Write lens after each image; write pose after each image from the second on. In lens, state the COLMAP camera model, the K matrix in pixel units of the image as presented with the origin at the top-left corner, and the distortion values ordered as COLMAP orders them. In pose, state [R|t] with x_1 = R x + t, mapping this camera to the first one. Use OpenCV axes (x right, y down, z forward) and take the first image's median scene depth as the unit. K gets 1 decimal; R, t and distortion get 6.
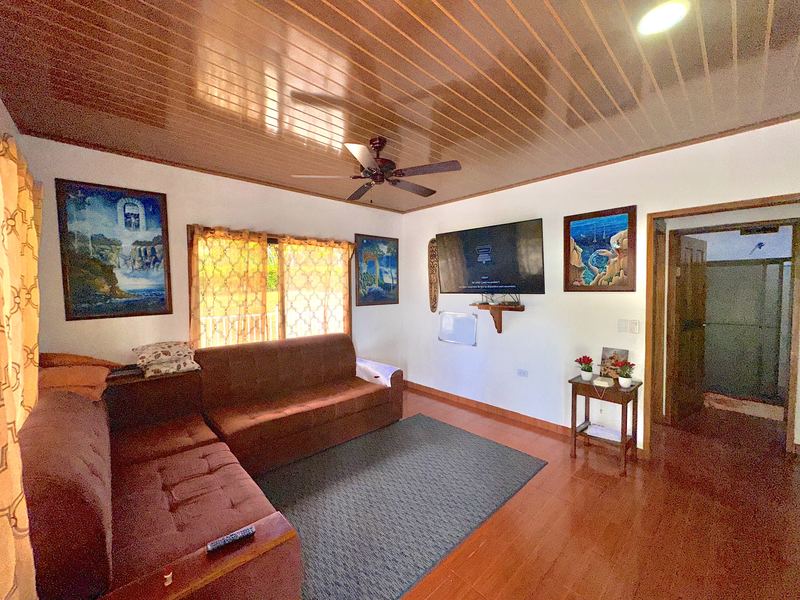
lens RADIAL K [[319.6, 0, 400.0], [0, 319.6, 301.9], [0, 0, 1]] dist [-0.000319, 0.000047]
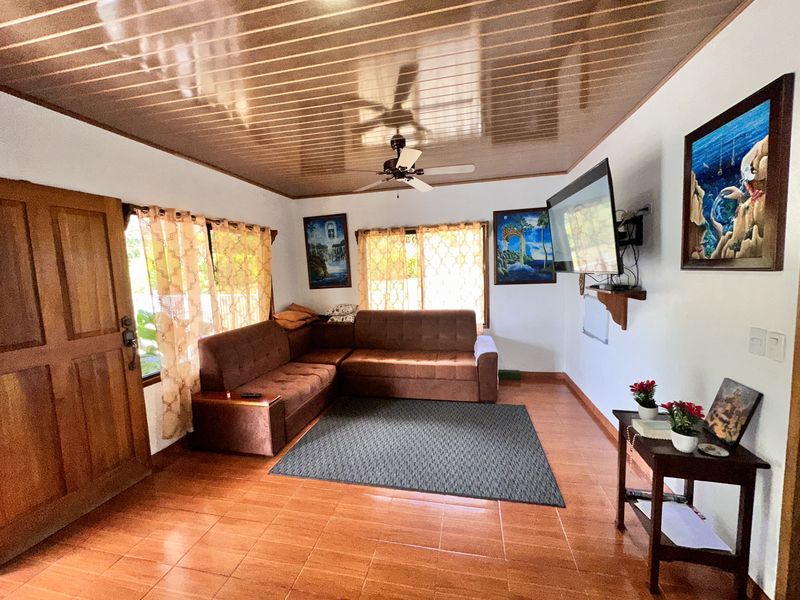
lens RADIAL K [[319.6, 0, 398.7], [0, 319.6, 301.2], [0, 0, 1]] dist [-0.000319, 0.000047]
pose [[0.566249, 0.067489, -0.821467, 0.769507], [-0.002758, 0.996792, 0.079992, -0.022925], [0.824230, -0.043030, 0.564618, 0.277910]]
